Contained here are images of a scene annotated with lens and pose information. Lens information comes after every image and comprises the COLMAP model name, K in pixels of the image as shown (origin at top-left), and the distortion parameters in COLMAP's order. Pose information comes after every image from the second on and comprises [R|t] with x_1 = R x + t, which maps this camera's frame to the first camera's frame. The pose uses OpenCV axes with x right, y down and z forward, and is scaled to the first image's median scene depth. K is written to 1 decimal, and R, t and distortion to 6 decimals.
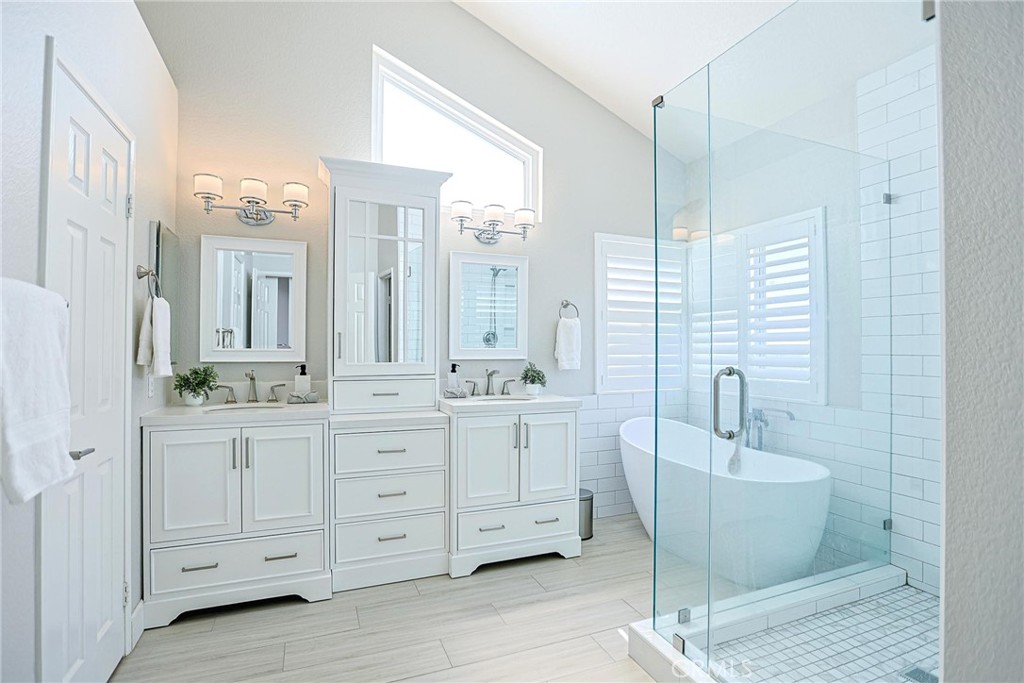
lens RADIAL K [[496.8, 0, 515.1], [0, 496.8, 345.7], [0, 0, 1]] dist [-0.043060, 0.013745]
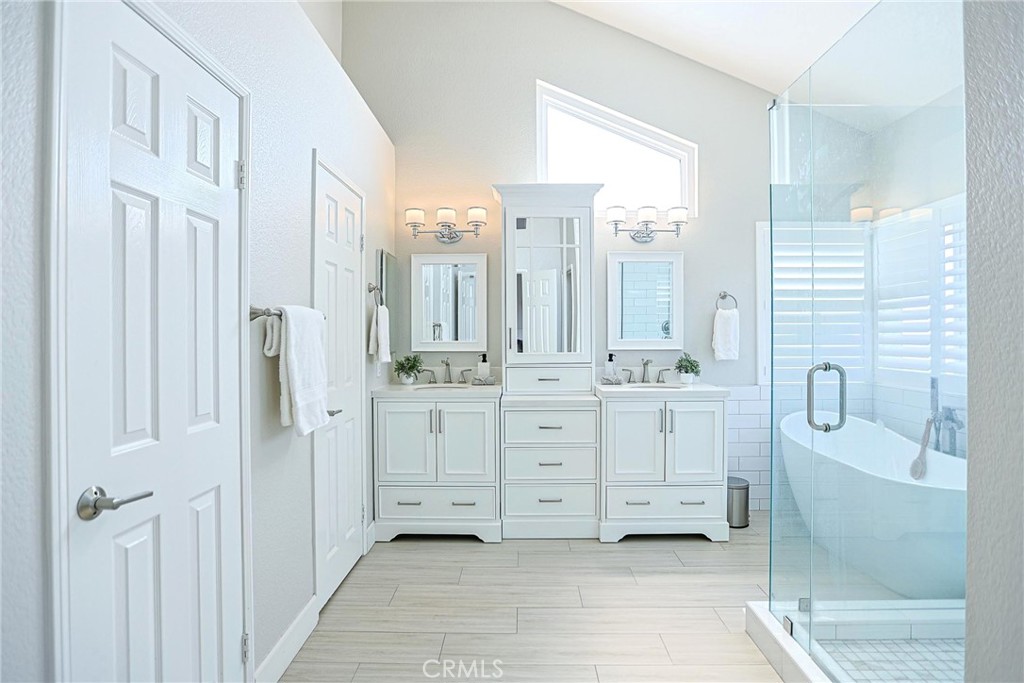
lens RADIAL K [[496.8, 0, 516.9], [0, 496.8, 337.9], [0, 0, 1]] dist [-0.043060, 0.013745]
pose [[0.920120, -0.002896, -0.391627, 0.151233], [0.007813, 0.999909, 0.010963, -0.016077], [0.391559, -0.013147, 0.920059, -0.128512]]
